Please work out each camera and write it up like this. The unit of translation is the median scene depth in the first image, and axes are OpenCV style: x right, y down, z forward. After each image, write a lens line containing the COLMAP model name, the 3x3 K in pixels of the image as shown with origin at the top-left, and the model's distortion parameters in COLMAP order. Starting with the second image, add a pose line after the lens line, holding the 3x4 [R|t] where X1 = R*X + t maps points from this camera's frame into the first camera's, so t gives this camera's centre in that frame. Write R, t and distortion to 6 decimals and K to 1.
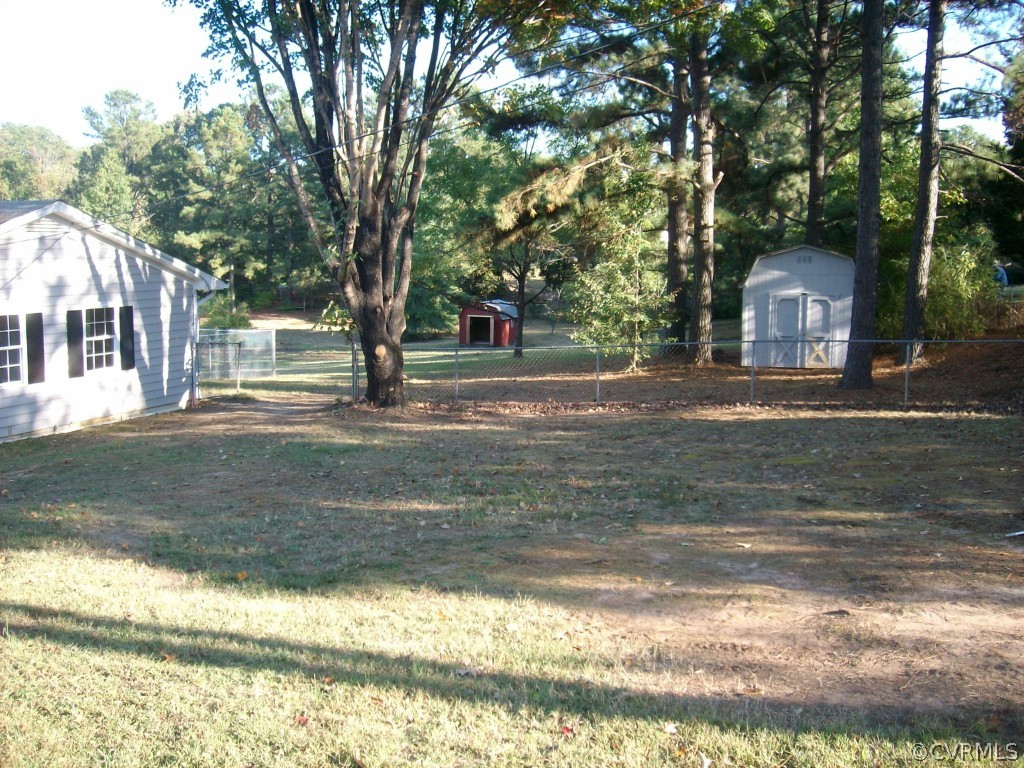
lens RADIAL K [[1055.2, 0, 504.5], [0, 1055.2, 388.1], [0, 0, 1]] dist [-0.147762, 0.123054]
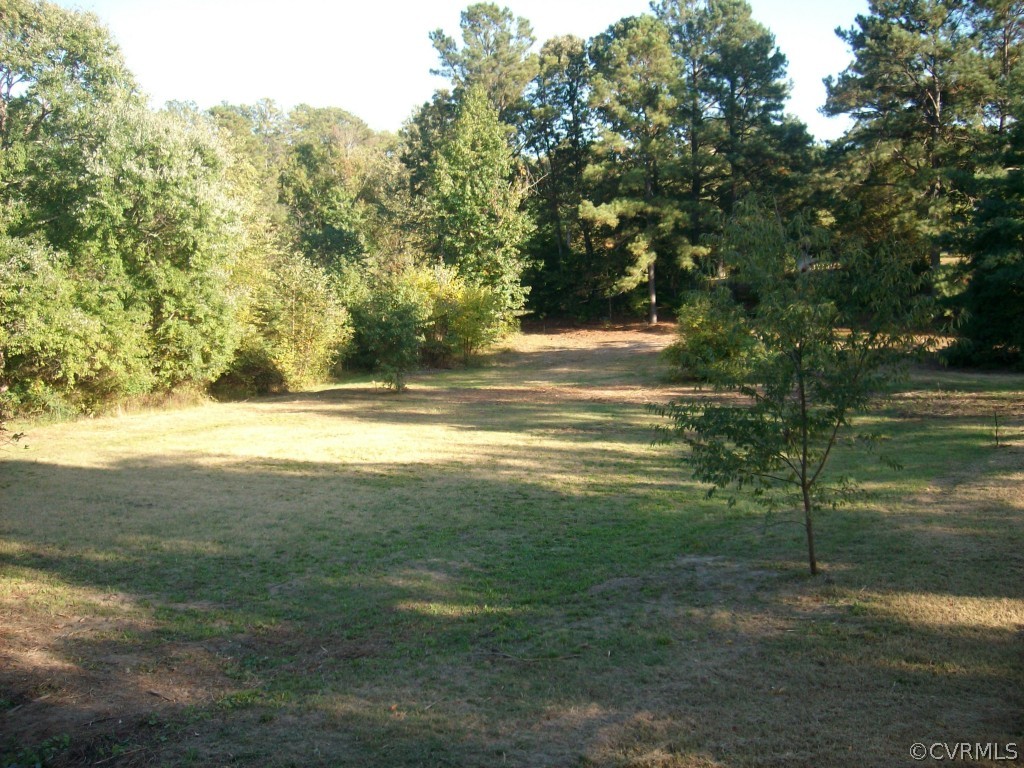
lens RADIAL K [[1055.2, 0, 504.5], [0, 1055.2, 388.1], [0, 0, 1]] dist [-0.147762, 0.123054]
pose [[0.972421, -0.014371, -0.232791, -0.205921], [0.012941, 0.999887, -0.007672, -0.027455], [0.232875, 0.004448, 0.972496, 0.335530]]
